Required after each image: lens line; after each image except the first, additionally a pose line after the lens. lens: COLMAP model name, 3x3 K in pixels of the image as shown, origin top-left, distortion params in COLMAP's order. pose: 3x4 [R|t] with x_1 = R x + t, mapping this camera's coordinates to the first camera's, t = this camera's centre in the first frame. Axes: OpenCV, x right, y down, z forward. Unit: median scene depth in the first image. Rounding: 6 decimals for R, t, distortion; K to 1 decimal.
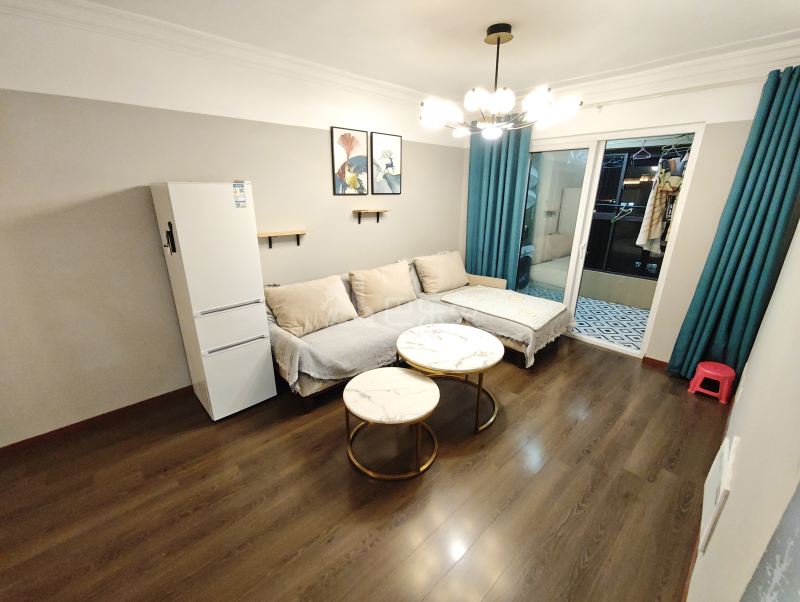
lens RADIAL K [[335.4, 0, 400.0], [0, 335.4, 301.0], [0, 0, 1]] dist [0.000884, -0.000242]
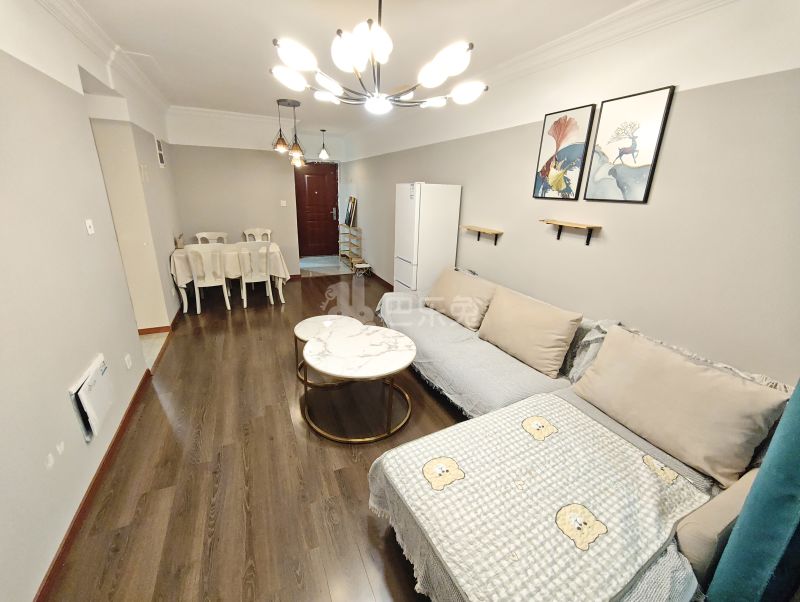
lens RADIAL K [[335.4, 0, 400.0], [0, 335.4, 301.0], [0, 0, 1]] dist [0.000884, -0.000242]
pose [[-0.311163, 0.291179, -0.904651, 0.716189], [-0.328731, 0.860168, 0.389932, -0.302098], [0.891691, 0.418719, -0.171933, 0.924872]]
